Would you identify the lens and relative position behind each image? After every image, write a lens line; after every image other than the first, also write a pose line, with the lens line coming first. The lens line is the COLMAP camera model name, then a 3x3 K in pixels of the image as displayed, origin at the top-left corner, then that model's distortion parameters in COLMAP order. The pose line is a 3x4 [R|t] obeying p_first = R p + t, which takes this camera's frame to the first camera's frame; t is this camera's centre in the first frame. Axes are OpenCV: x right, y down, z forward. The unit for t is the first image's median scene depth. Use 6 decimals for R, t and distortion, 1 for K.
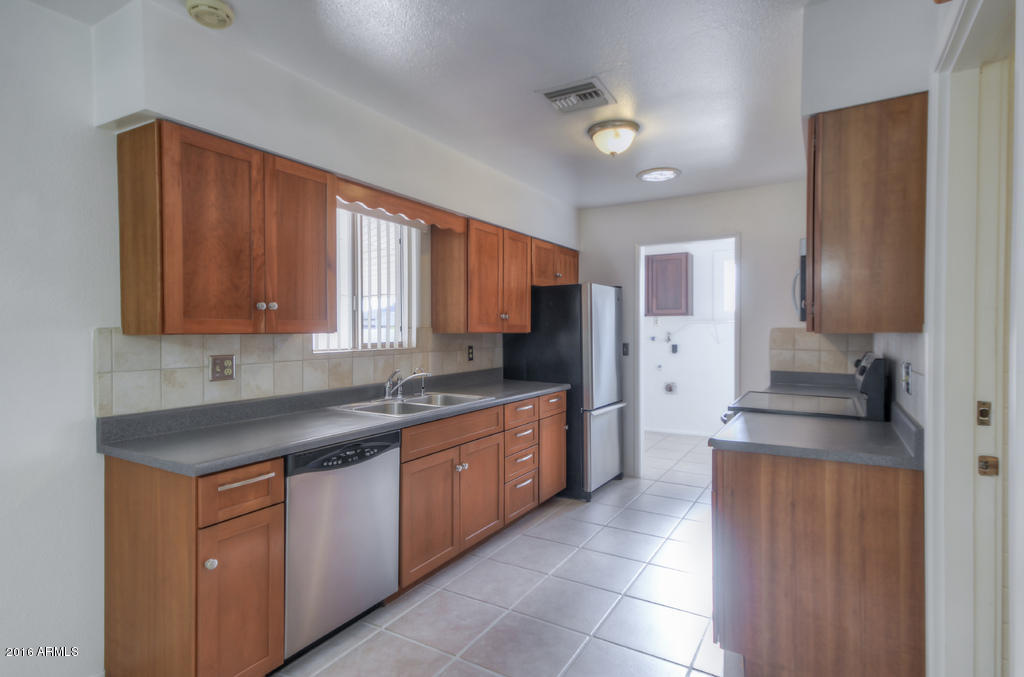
lens RADIAL K [[528.7, 0, 512.0], [0, 528.7, 338.5], [0, 0, 1]] dist [0.022342, 0.000310]
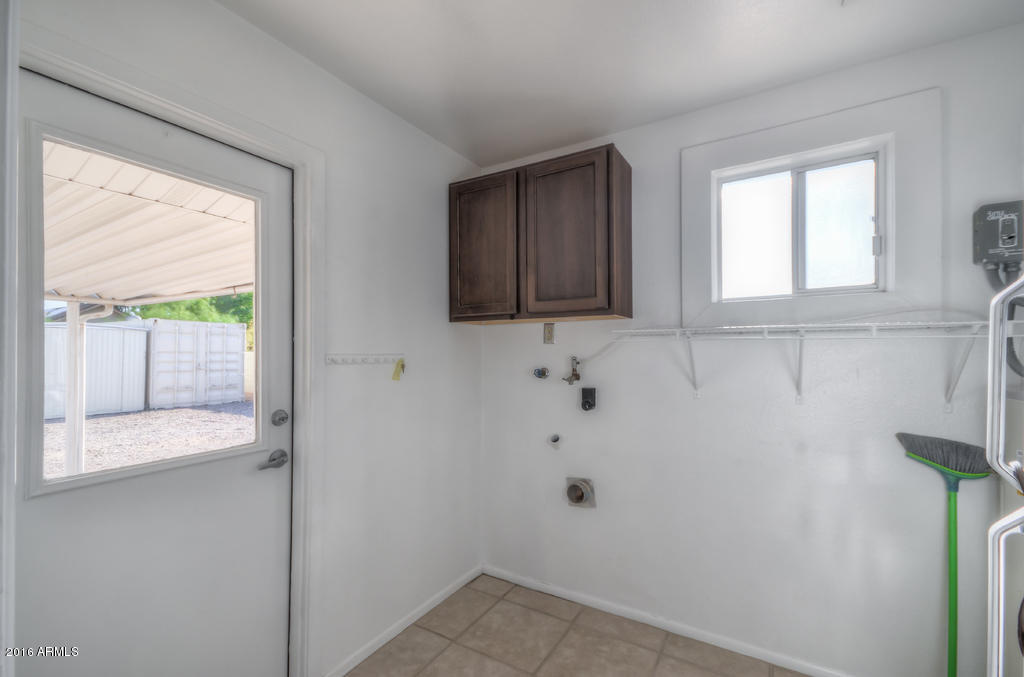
lens RADIAL K [[426.9, 0, 509.3], [0, 426.9, 351.2], [0, 0, 1]] dist [0.000844, -0.000017]
pose [[0.999441, -0.001975, -0.033364, 0.517417], [0.001343, 0.999819, -0.018955, -0.022649], [0.033395, 0.018899, 0.999264, 1.342966]]
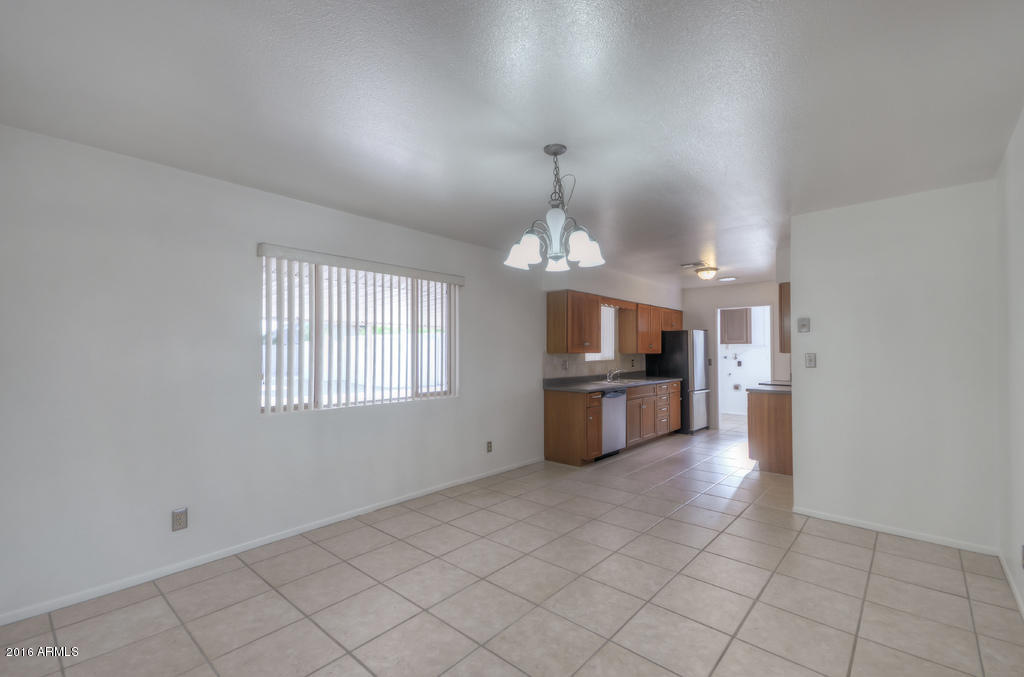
lens RADIAL K [[450.2, 0, 508.4], [0, 450.2, 348.3], [0, 0, 1]] dist [0.017921, 0.000062]
pose [[0.982135, -0.000453, -0.188175, -0.277714], [-0.004010, 0.999720, -0.023332, 0.015768], [0.188133, 0.023670, 0.981858, -1.067315]]
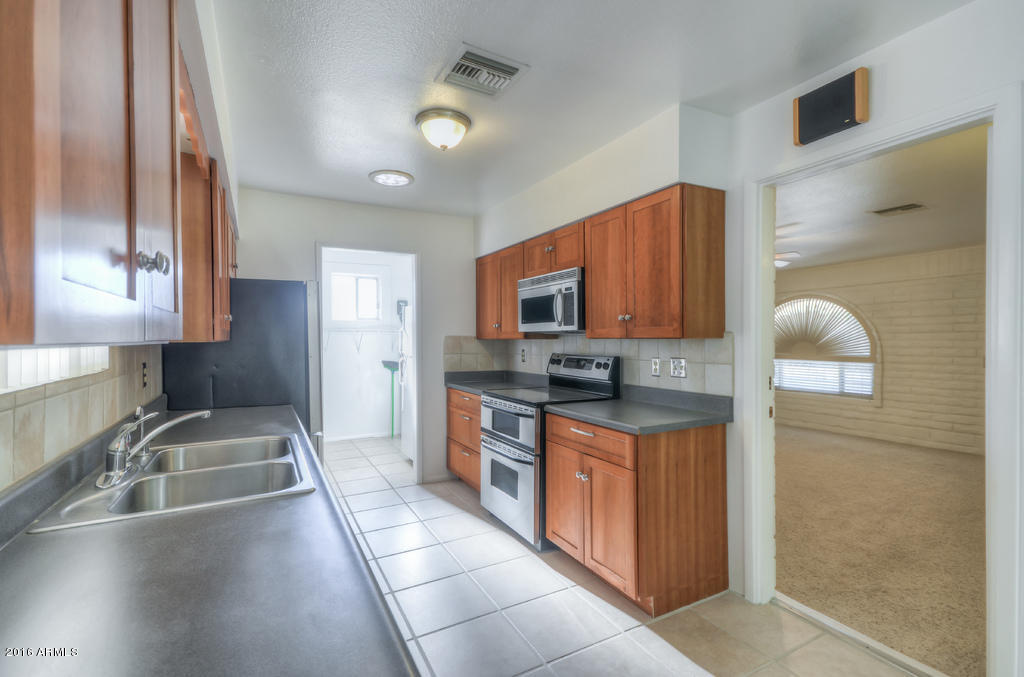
lens RADIAL K [[462.6, 0, 514.5], [0, 462.6, 343.2], [0, 0, 1]] dist [0.022112, 0.000128]
pose [[0.504682, -0.009794, 0.863250, -0.404455], [0.016836, 0.999857, 0.001501, -0.003971], [-0.863141, 0.013776, 0.504775, 0.437246]]
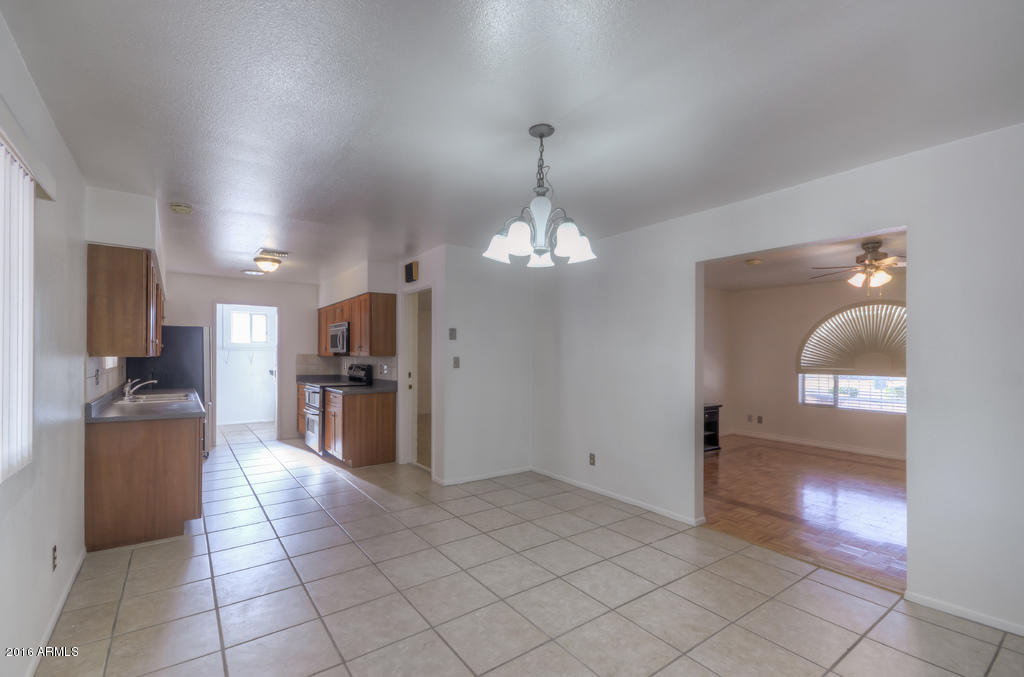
lens RADIAL K [[448.6, 0, 518.4], [0, 448.6, 355.4], [0, 0, 1]] dist [0.015837, -0.000013]
pose [[0.377093, 0.003271, 0.926170, -0.983023], [0.011884, 0.999894, -0.008370, 0.010830], [-0.926099, 0.014163, 0.377014, -0.538647]]
